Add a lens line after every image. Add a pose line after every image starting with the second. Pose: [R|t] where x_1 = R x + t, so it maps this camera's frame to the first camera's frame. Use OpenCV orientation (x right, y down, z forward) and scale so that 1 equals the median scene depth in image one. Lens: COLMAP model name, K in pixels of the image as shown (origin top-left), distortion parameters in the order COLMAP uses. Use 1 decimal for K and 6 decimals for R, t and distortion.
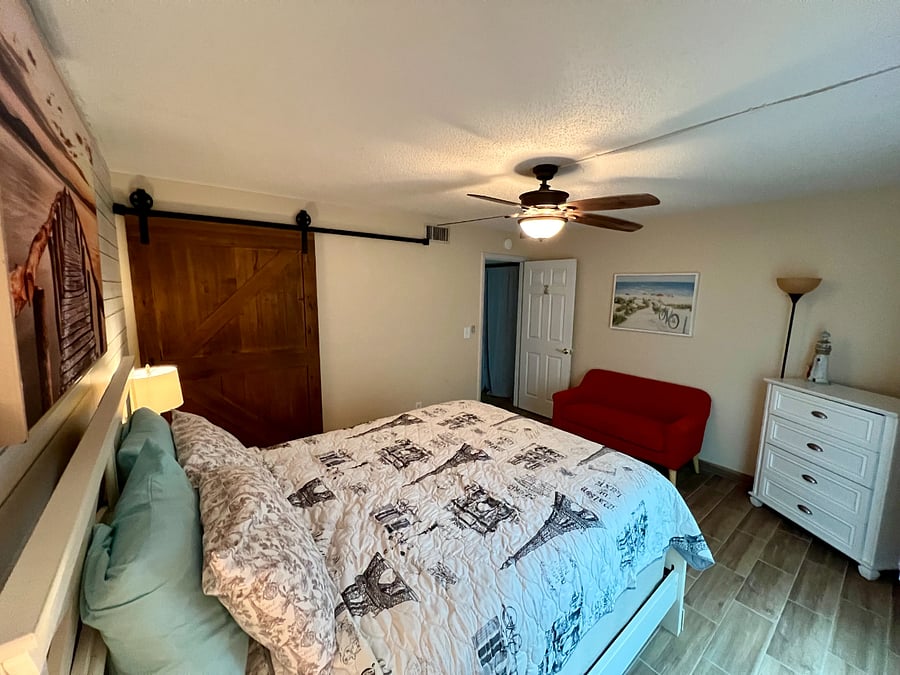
lens RADIAL K [[362.0, 0, 450.0], [0, 362.0, 337.5], [0, 0, 1]] dist [0.001730, 0.000162]
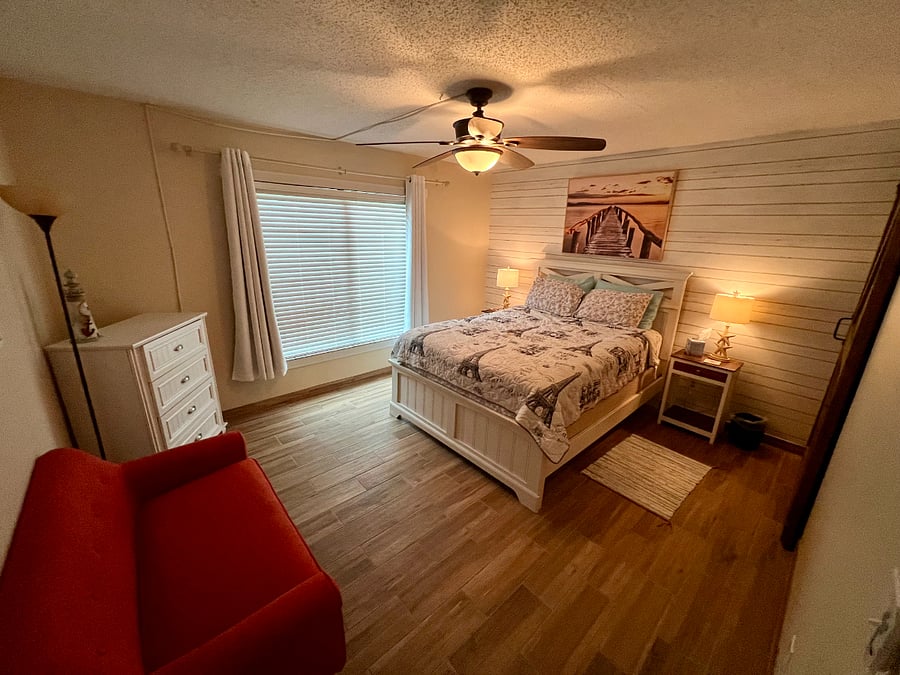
lens RADIAL K [[362.0, 0, 450.0], [0, 362.0, 337.5], [0, 0, 1]] dist [0.001730, 0.000162]
pose [[-0.996969, -0.018565, -0.075551, 0.396806], [-0.048401, 0.908302, 0.415507, -0.278178], [0.060909, 0.417904, -0.906447, 2.100440]]
